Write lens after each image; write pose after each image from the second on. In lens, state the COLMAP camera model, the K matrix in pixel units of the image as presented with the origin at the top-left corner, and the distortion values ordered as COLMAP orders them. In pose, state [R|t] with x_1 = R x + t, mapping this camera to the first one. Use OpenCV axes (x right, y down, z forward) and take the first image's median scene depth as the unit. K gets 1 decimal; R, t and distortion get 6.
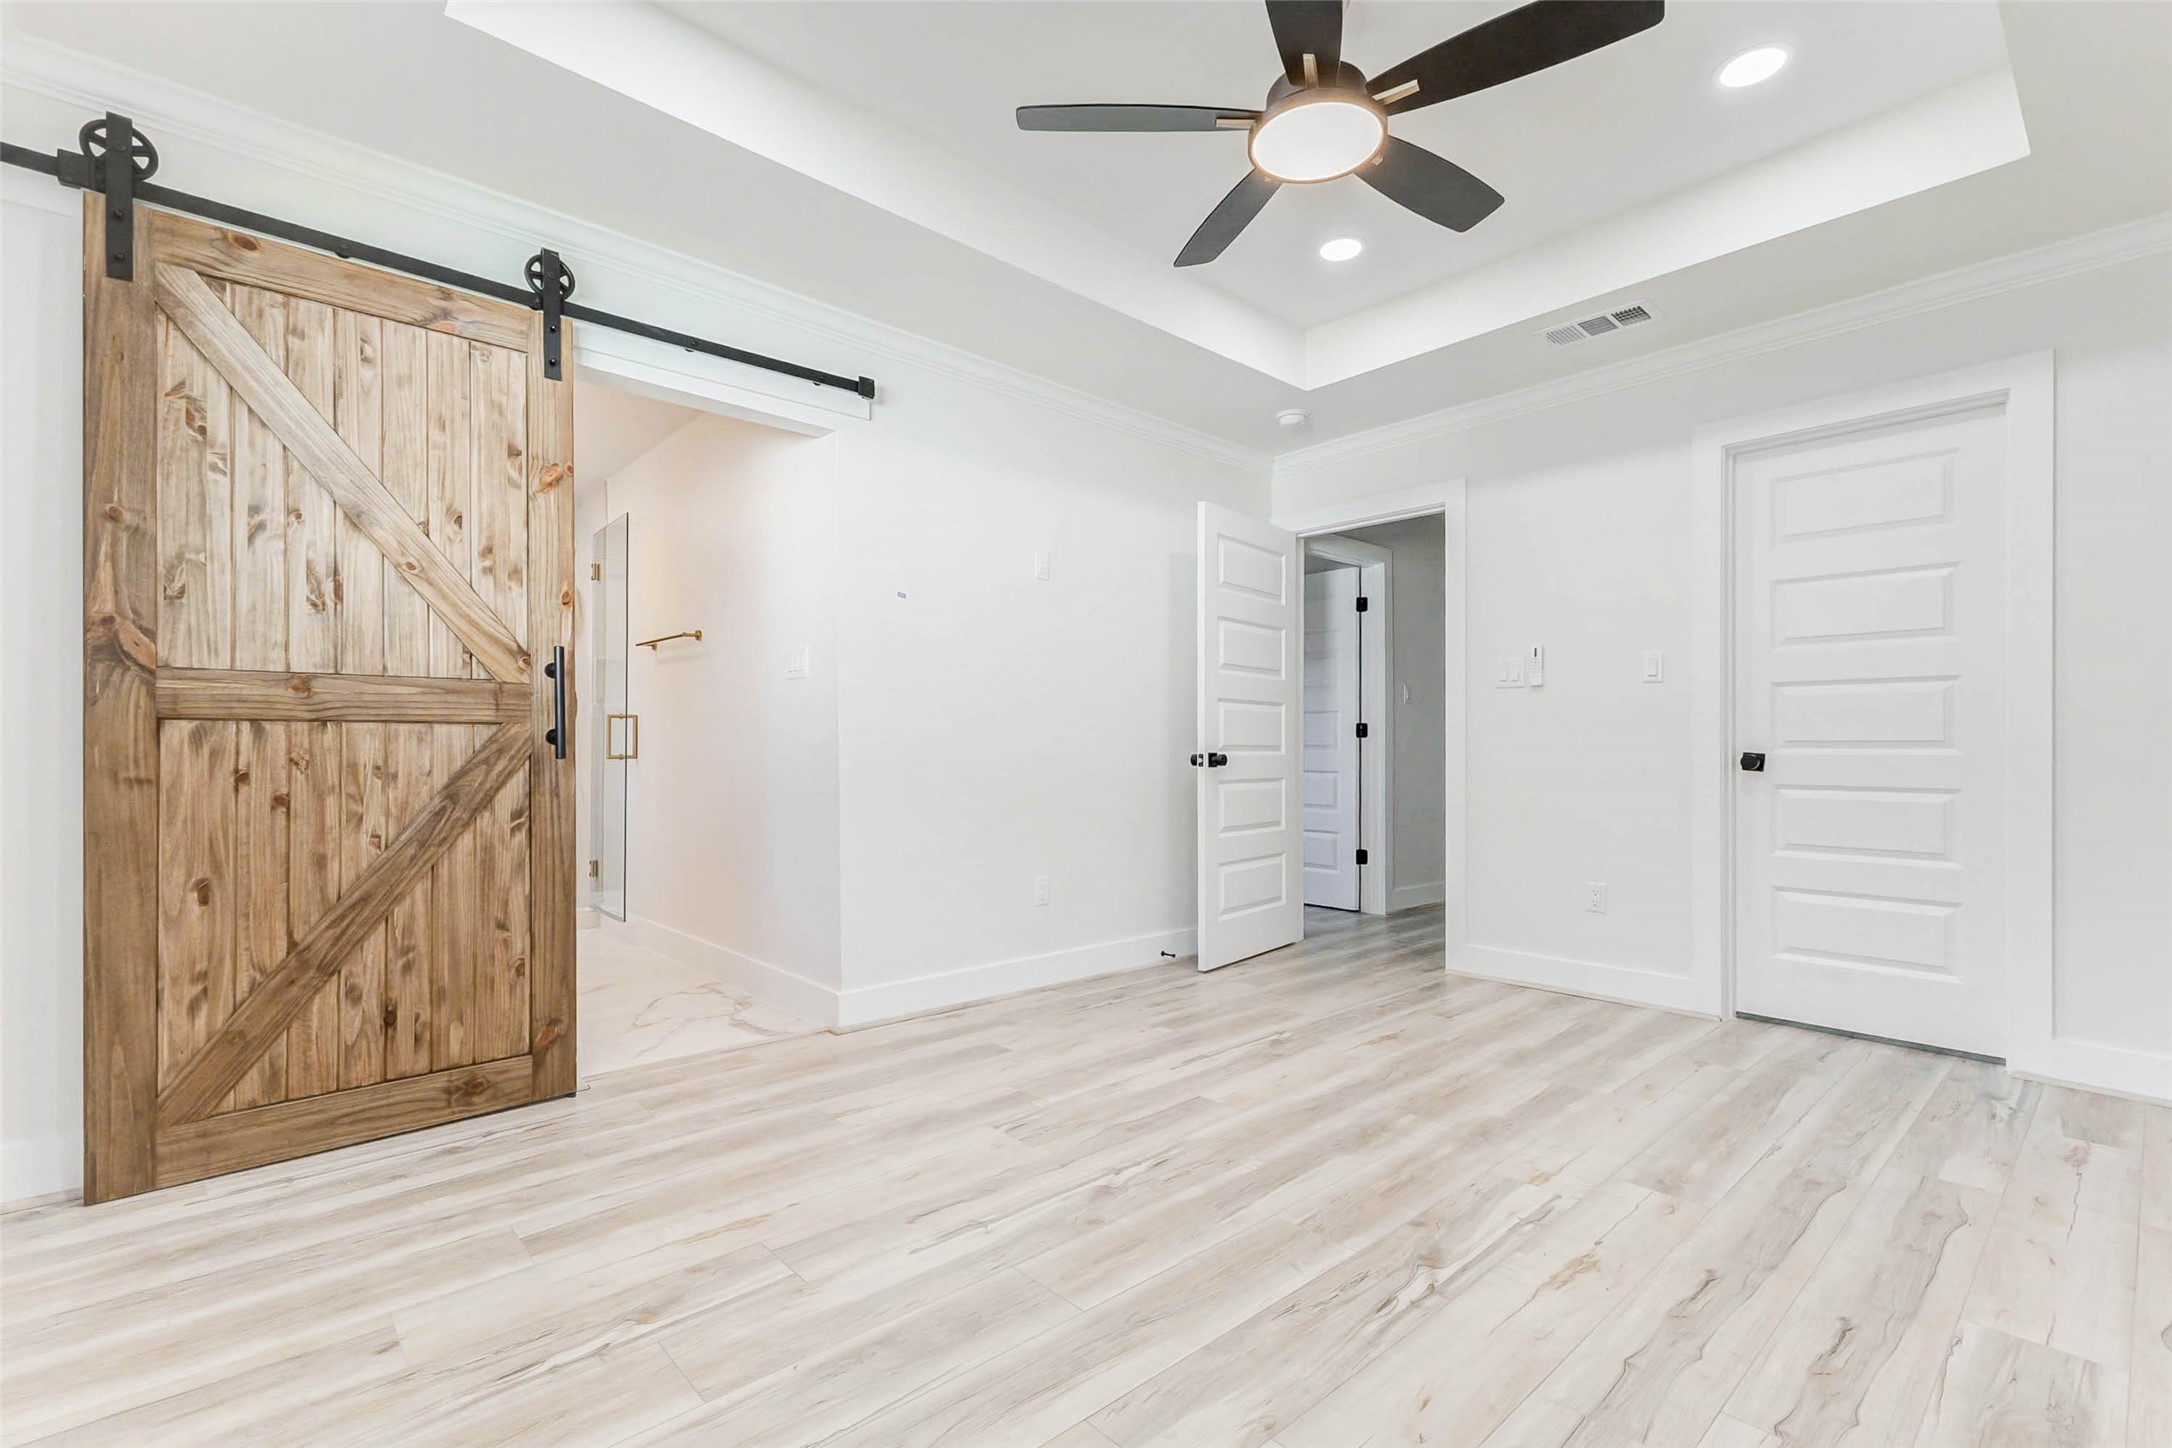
lens RADIAL K [[1014.0, 0, 1004.8], [0, 1014.0, 744.4], [0, 0, 1]] dist [0.010214, -0.000619]
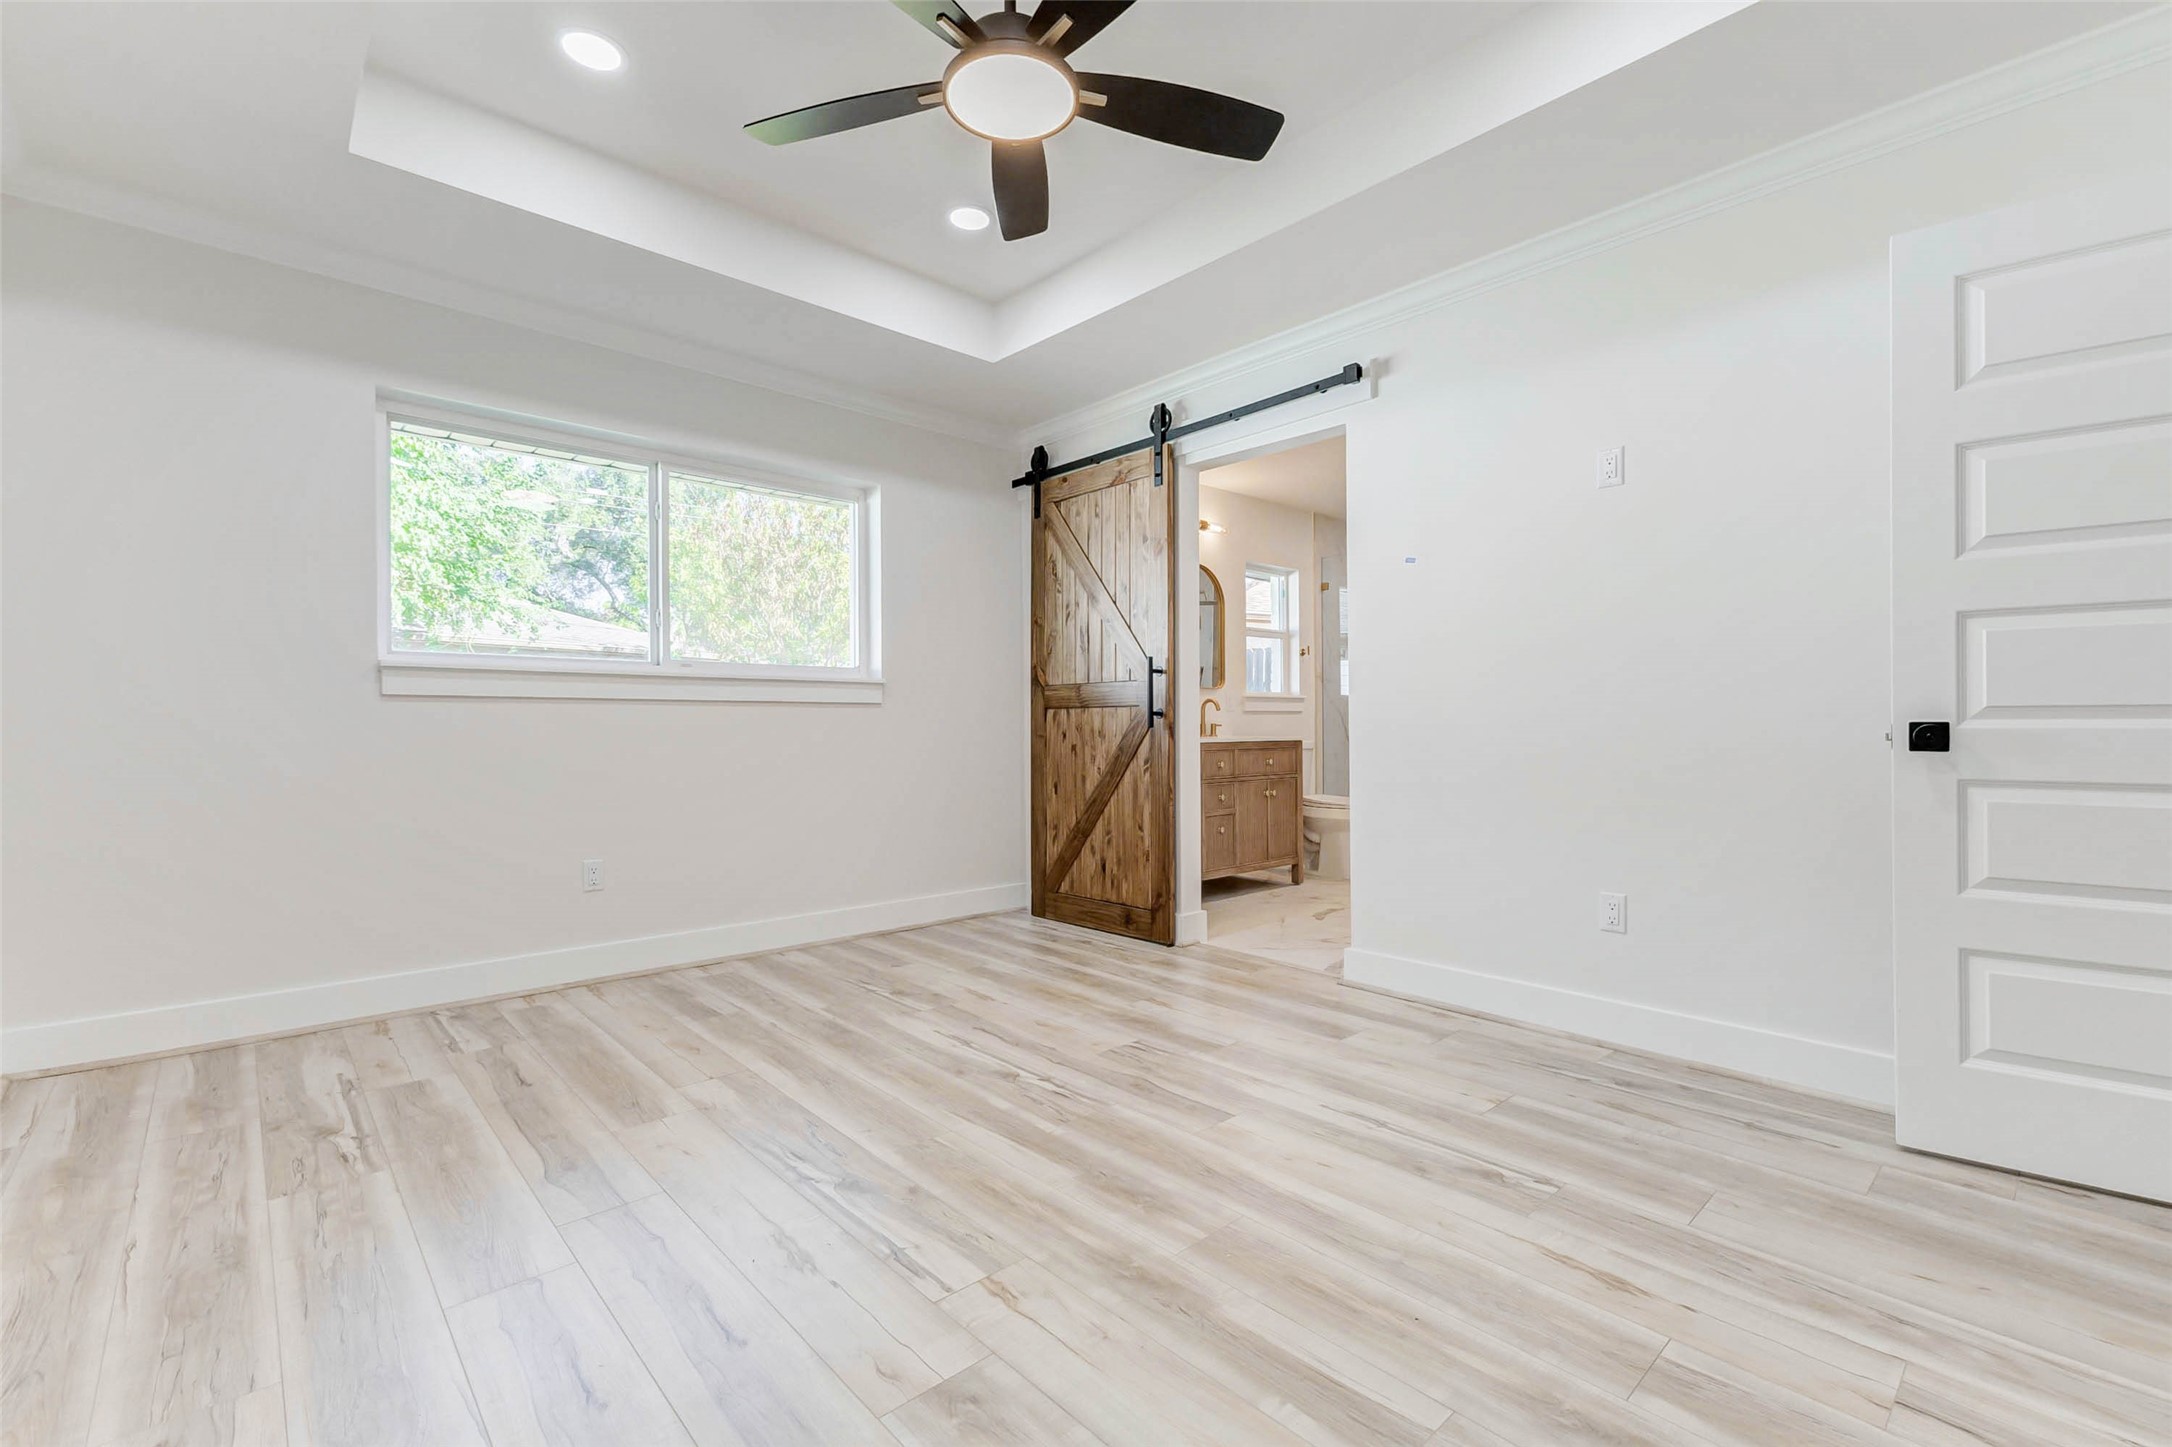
lens RADIAL K [[922.4, 0, 1086.0], [0, 922.4, 723.5], [0, 0, 1]] dist [0.012117, -0.000014]
pose [[0.023386, -0.002192, -0.999724, 1.087602], [0.007636, 0.999969, -0.002014, 0.011108], [0.999697, -0.007587, 0.023402, 0.946315]]
